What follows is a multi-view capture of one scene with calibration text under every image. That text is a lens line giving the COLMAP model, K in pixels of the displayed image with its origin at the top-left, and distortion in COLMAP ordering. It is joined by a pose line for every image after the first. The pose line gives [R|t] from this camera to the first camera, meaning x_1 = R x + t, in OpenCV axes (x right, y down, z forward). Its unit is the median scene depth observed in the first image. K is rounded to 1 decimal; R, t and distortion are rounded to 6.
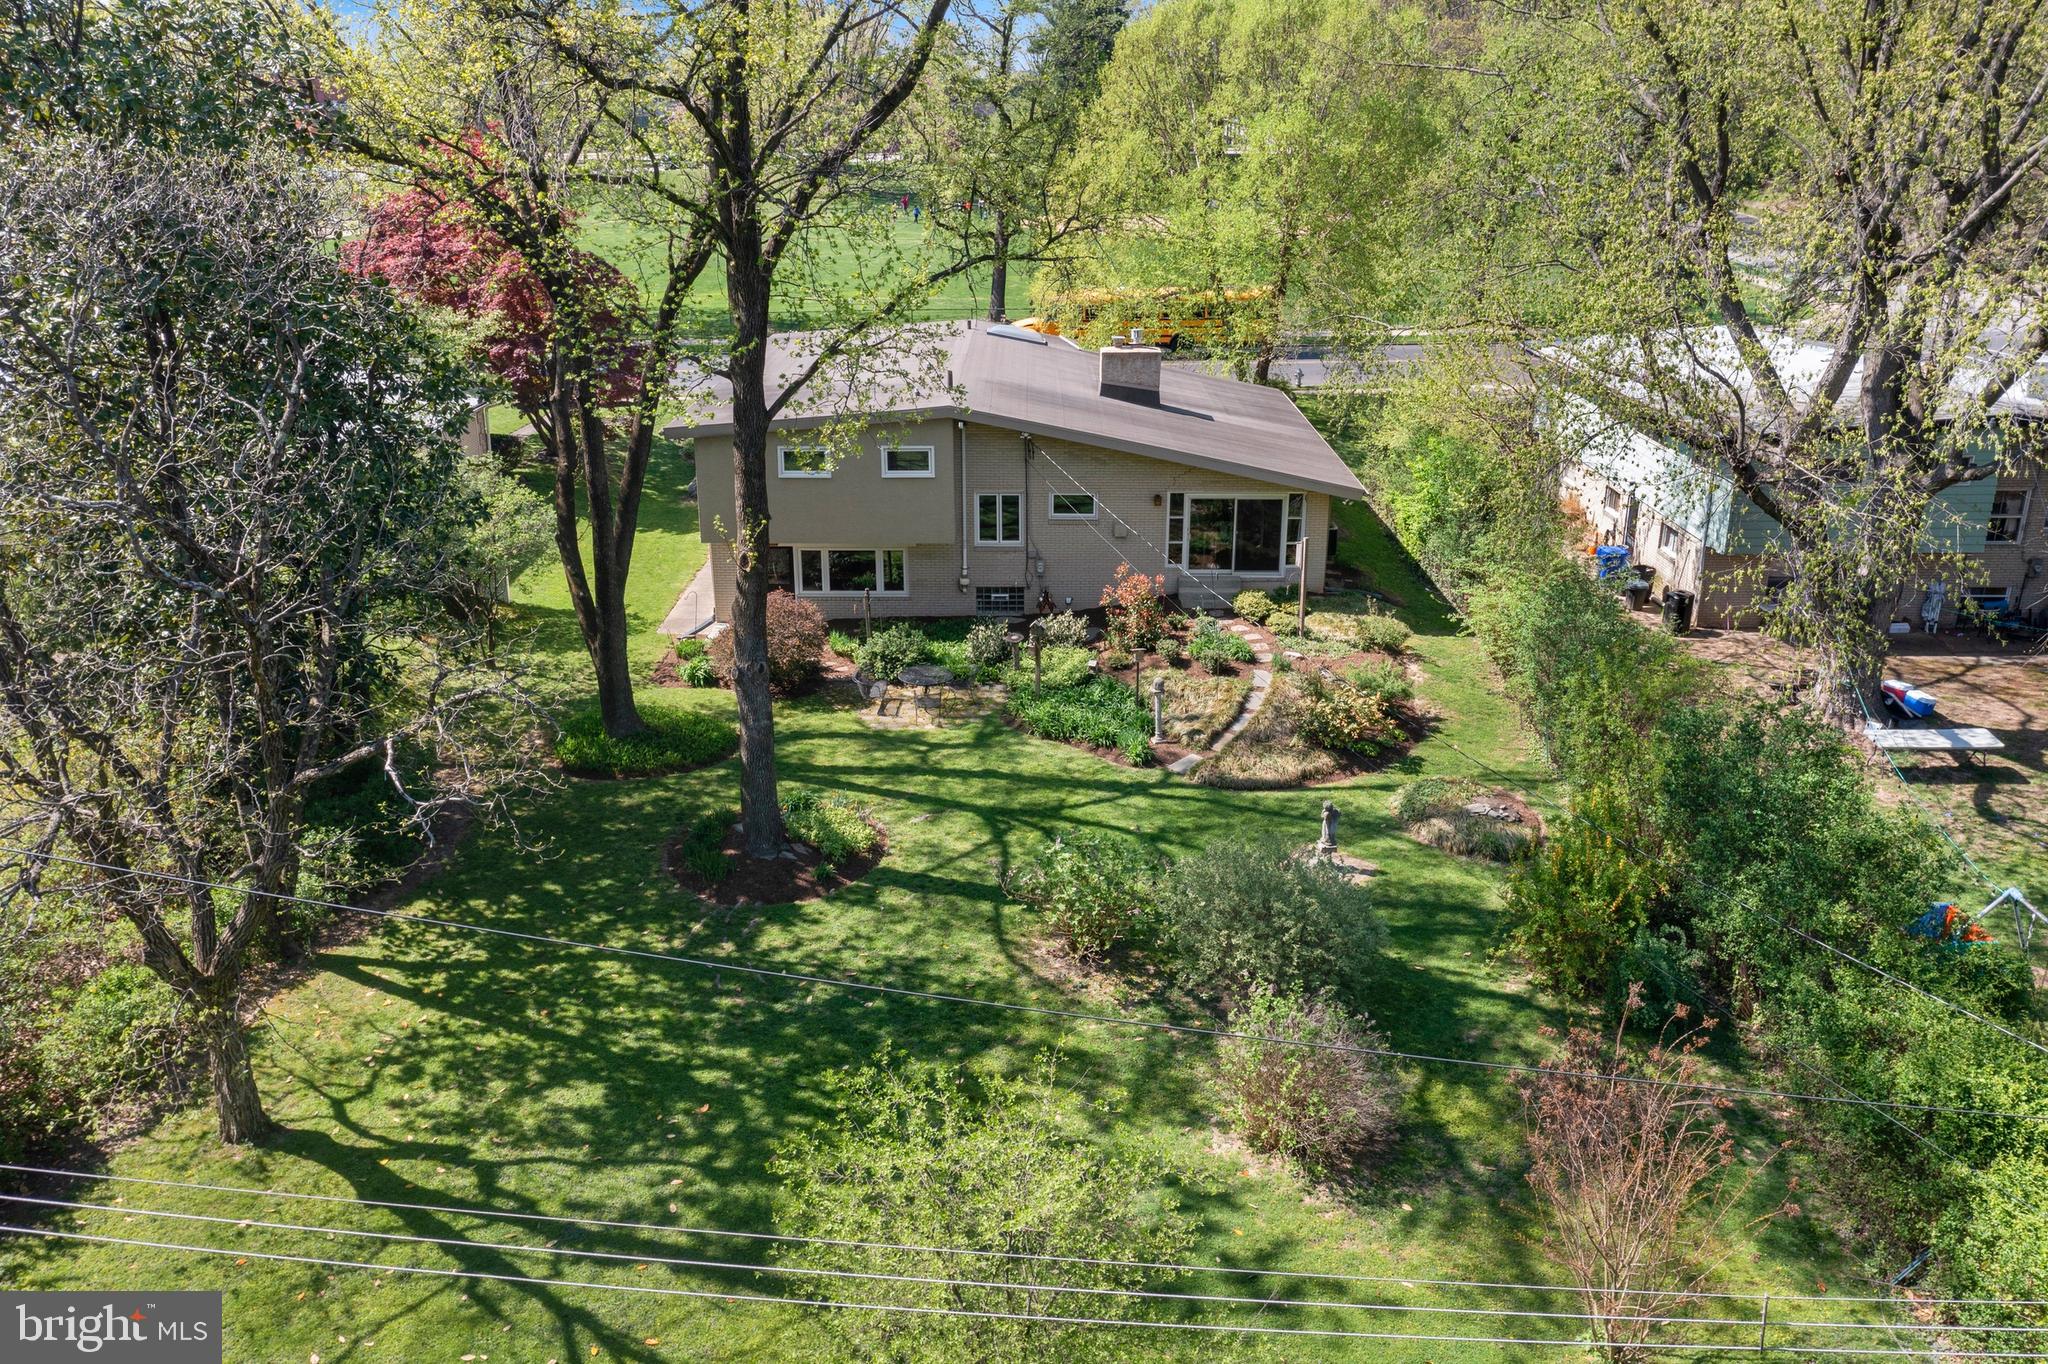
lens RADIAL K [[1619.2, 0, 1024.0], [0, 1619.2, 682.0], [0, 0, 1]] dist [-0.010289, 0.008199]
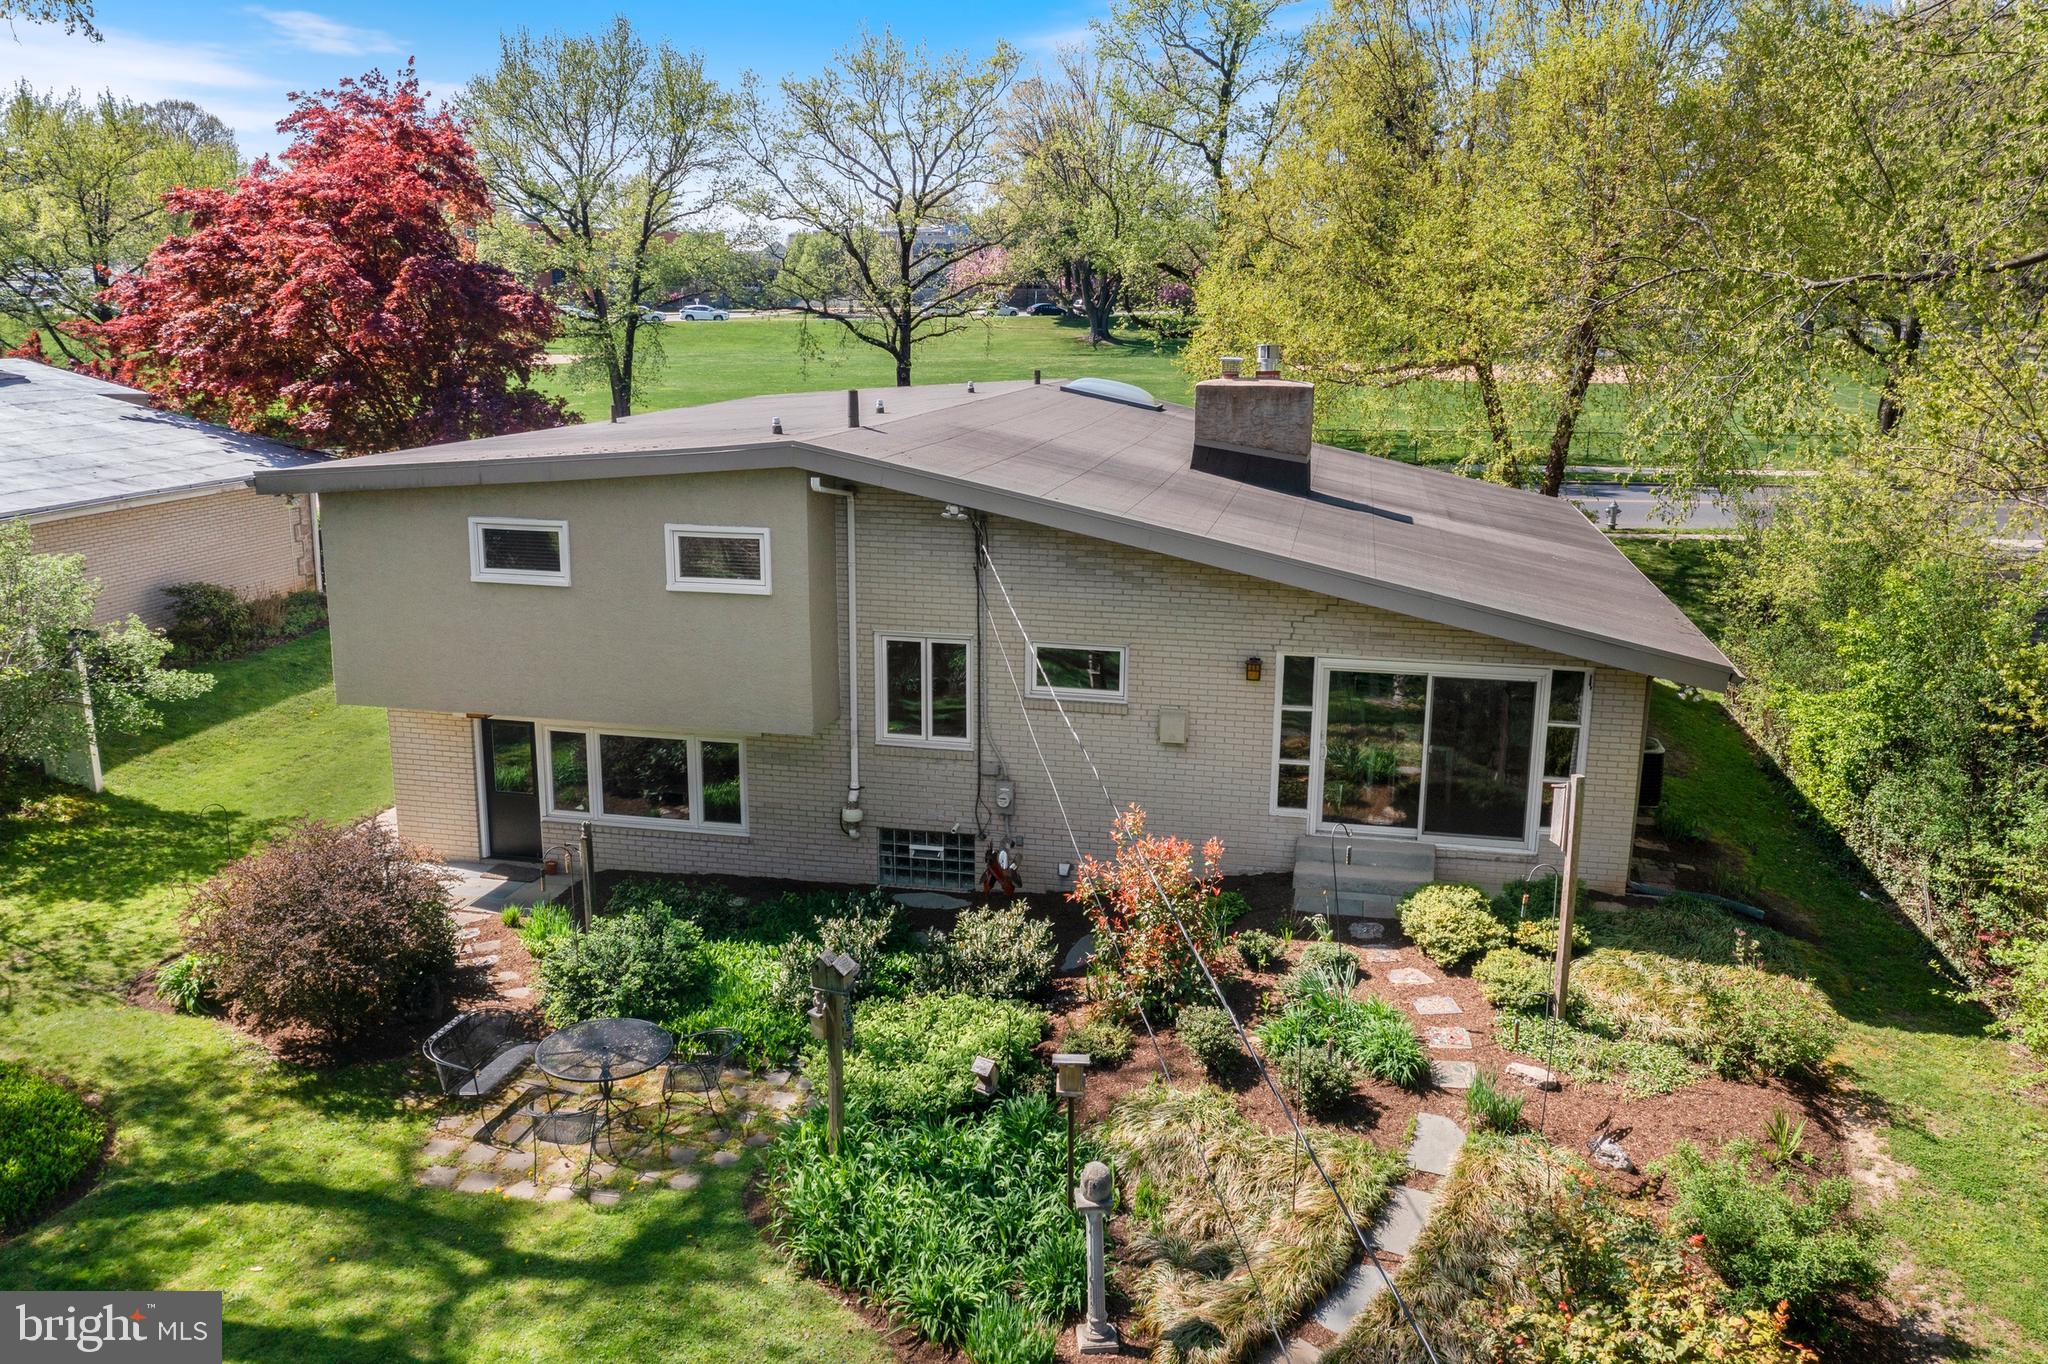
lens RADIAL K [[1619.2, 0, 1024.0], [0, 1619.2, 682.0], [0, 0, 1]] dist [-0.010289, 0.008199]
pose [[0.980510, 0.054025, -0.188895, 0.116220], [-0.075145, 0.991470, -0.106490, -0.060139], [0.181531, 0.118609, 0.976206, 0.593183]]
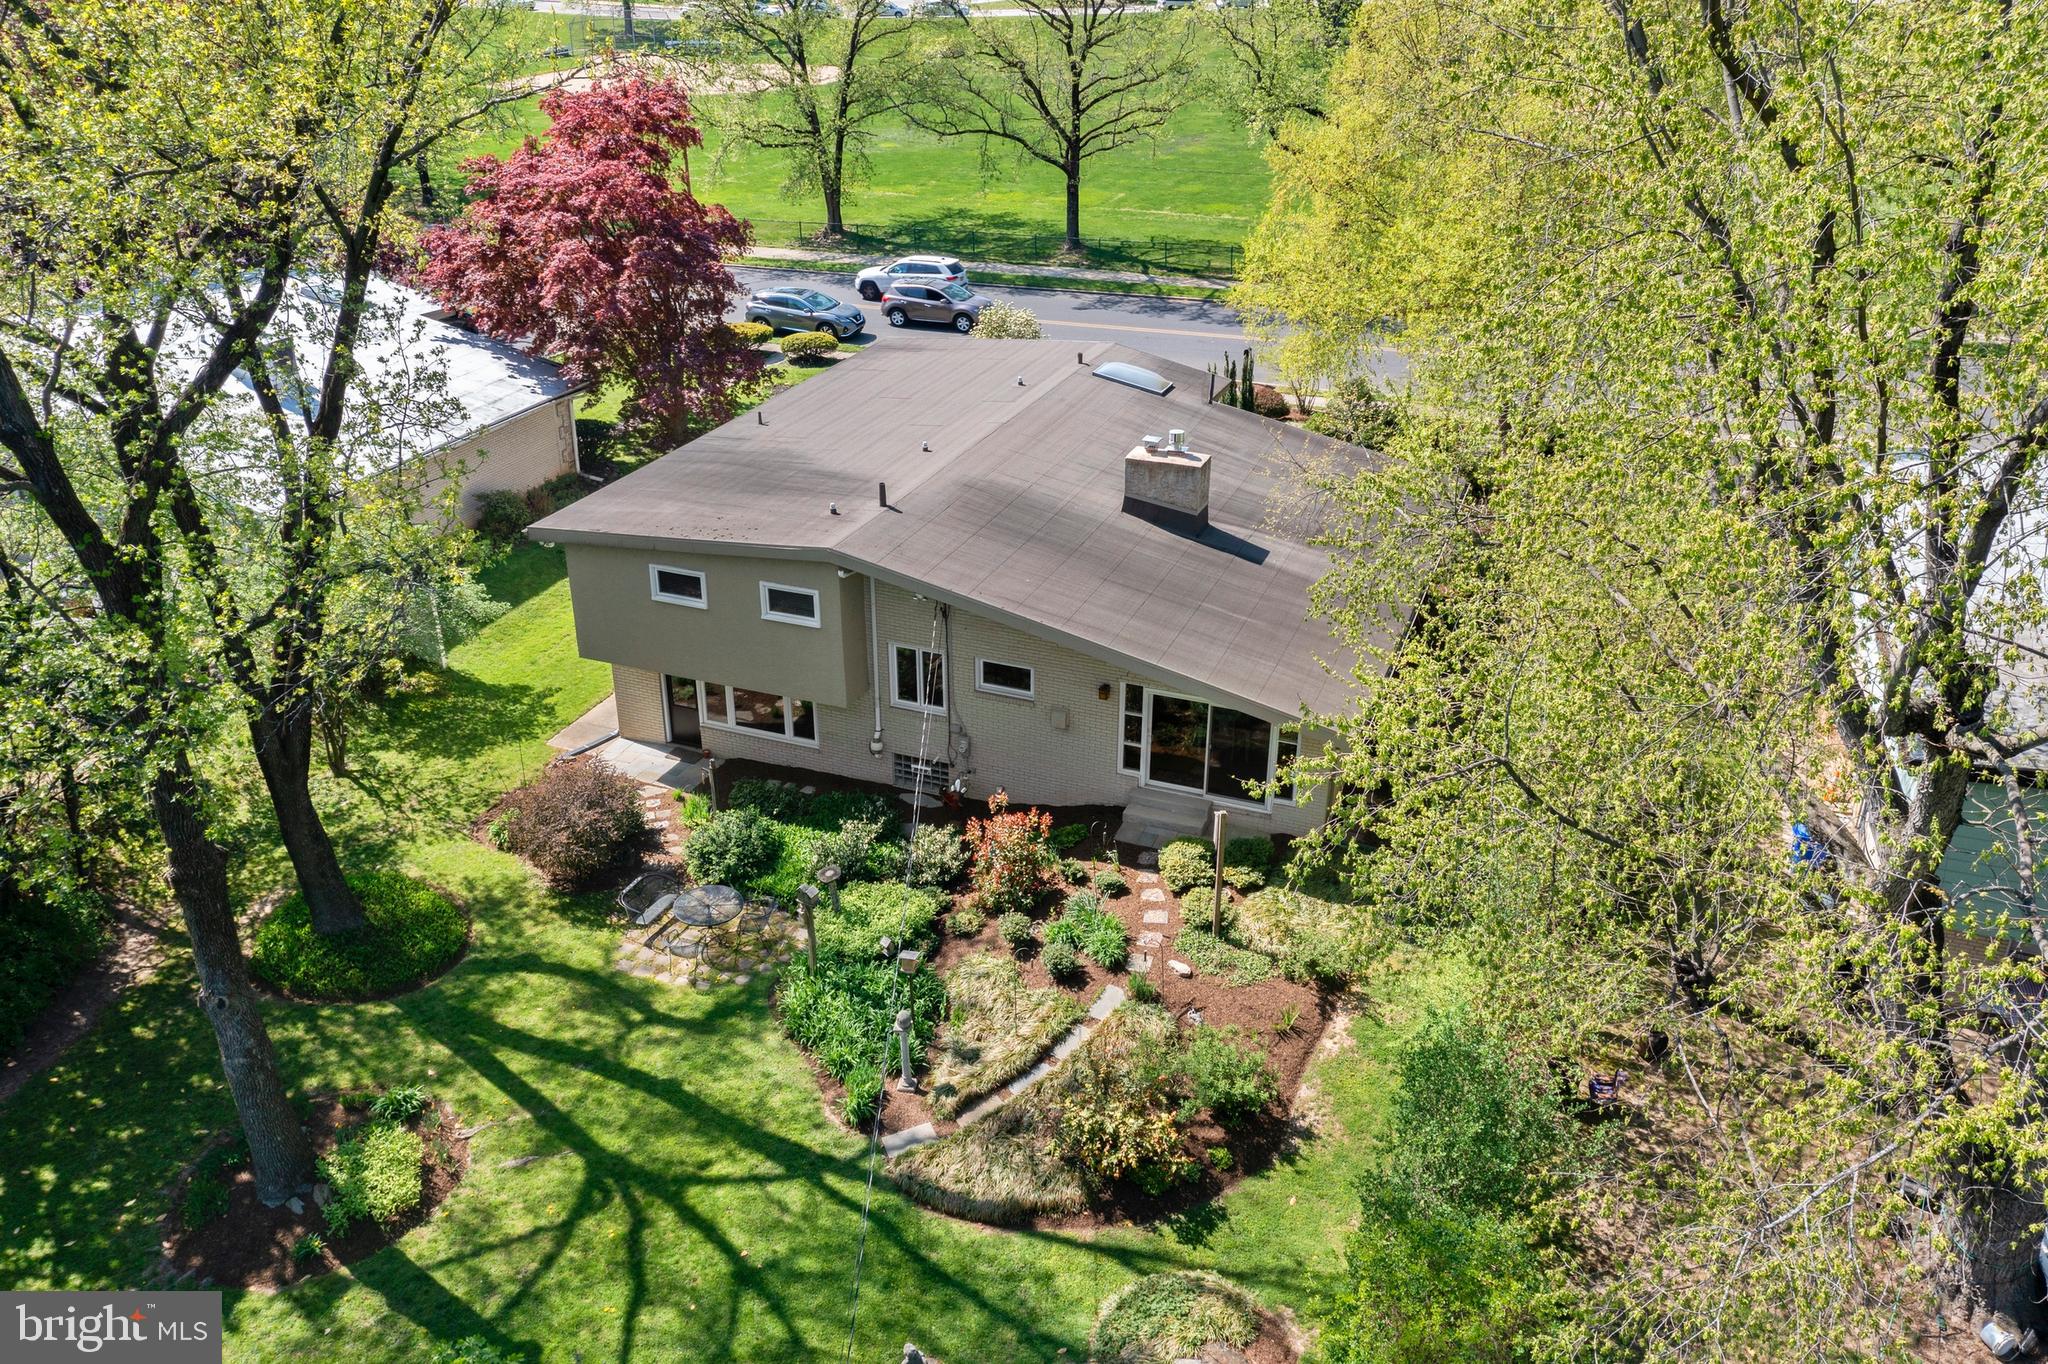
lens RADIAL K [[1624.6, 0, 1024.0], [0, 1624.6, 682.0], [0, 0, 1]] dist [-0.011265, -0.003476]
pose [[0.933693, 0.160242, -0.320220, 0.317930], [-0.123402, 0.983493, 0.132338, -0.233423], [0.336140, -0.084047, 0.938054, 0.305786]]
